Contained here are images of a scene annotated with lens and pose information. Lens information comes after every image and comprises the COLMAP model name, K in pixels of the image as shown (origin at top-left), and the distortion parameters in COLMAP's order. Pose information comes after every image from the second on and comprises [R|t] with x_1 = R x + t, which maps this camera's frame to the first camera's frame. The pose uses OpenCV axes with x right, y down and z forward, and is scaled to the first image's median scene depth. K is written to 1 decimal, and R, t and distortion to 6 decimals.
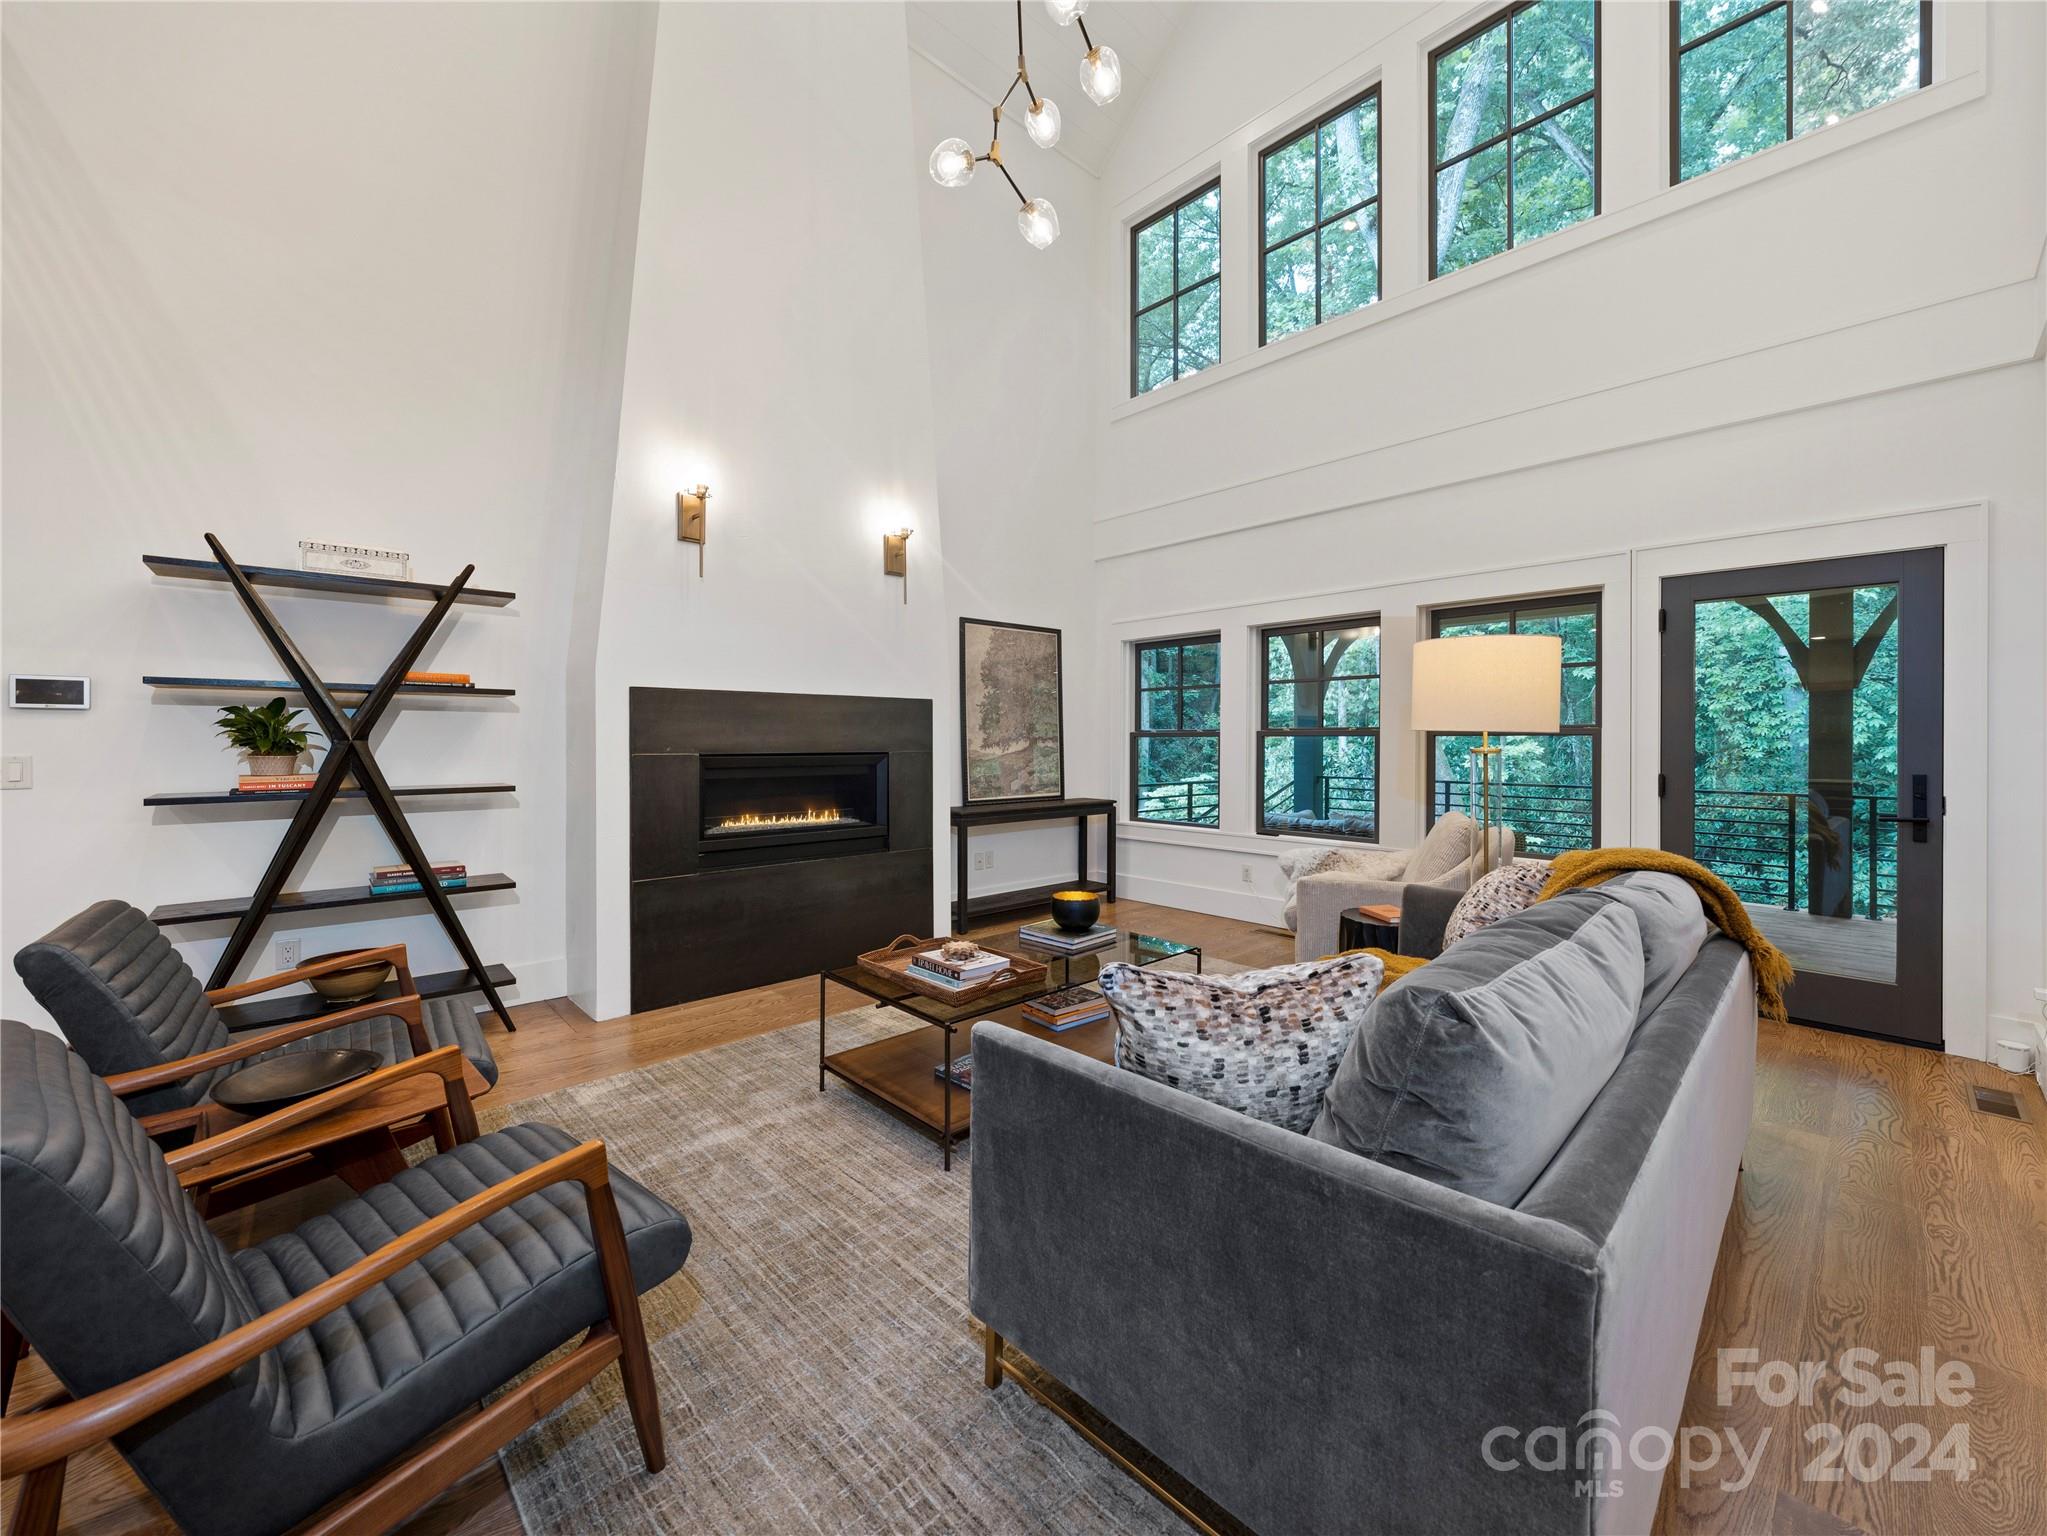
lens RADIAL K [[811.2, 0, 1018.2], [0, 811.2, 740.1], [0, 0, 1]] dist [-0.000923, 0.000018]
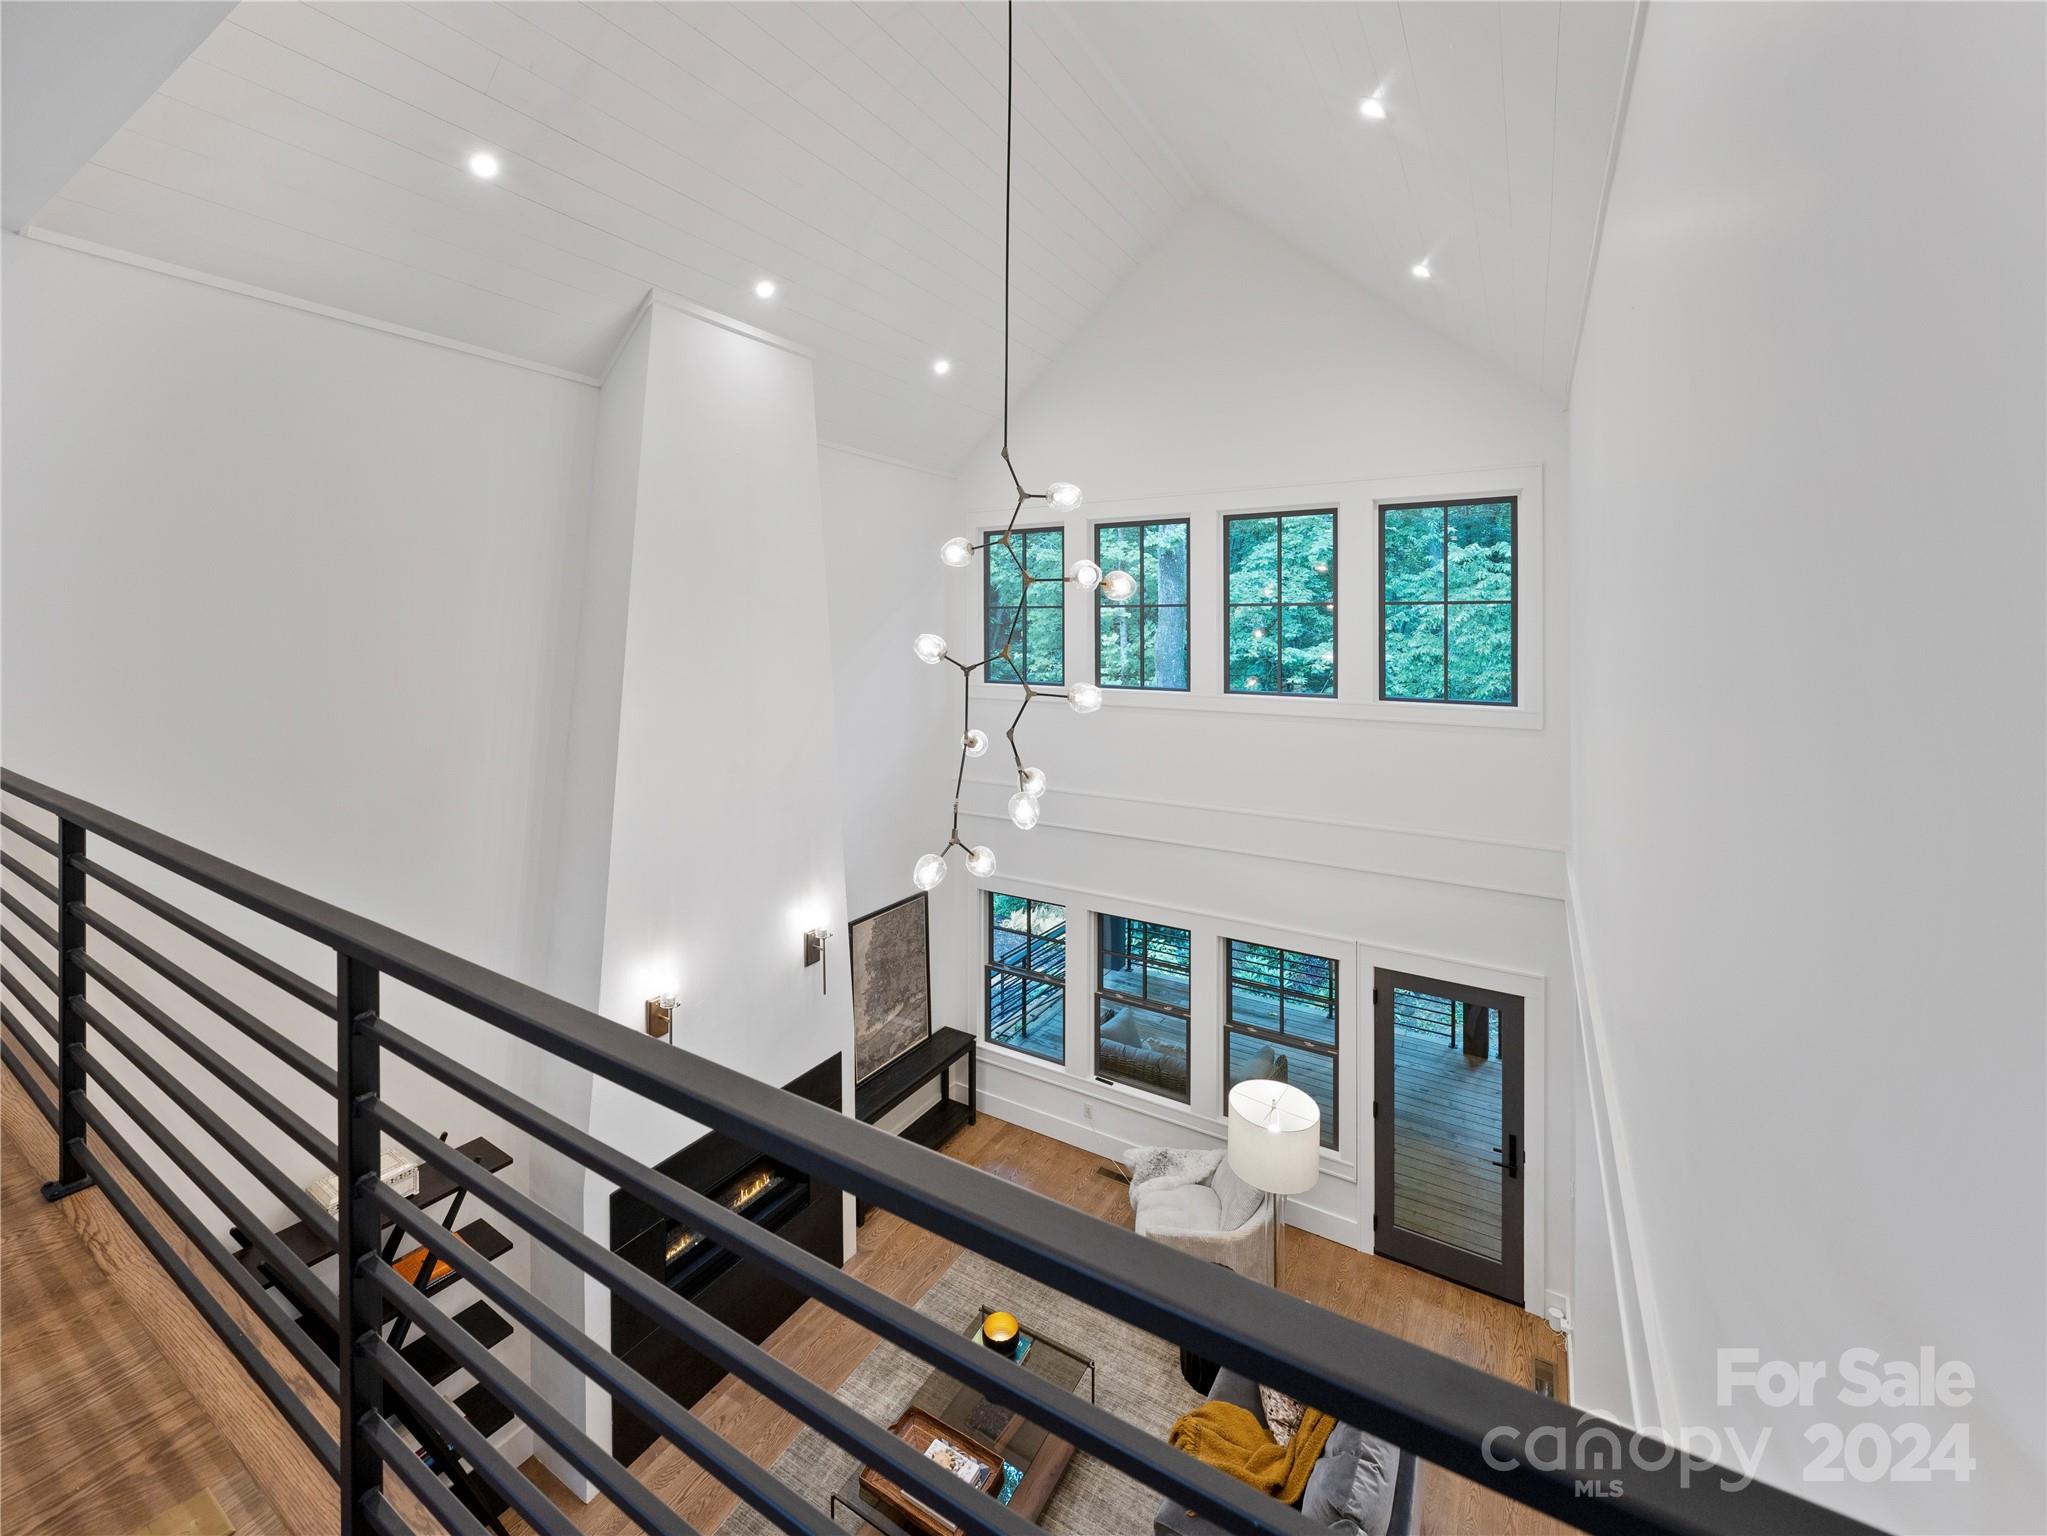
lens RADIAL K [[843.3, 0, 1021.2], [0, 843.3, 630.0], [0, 0, 1]] dist [-0.001441, -0.000098]
pose [[0.961905, -0.004488, 0.273348, -0.155834], [0.003330, 0.999983, 0.004703, -0.552132], [-0.273365, -0.003614, 0.961904, -0.190391]]
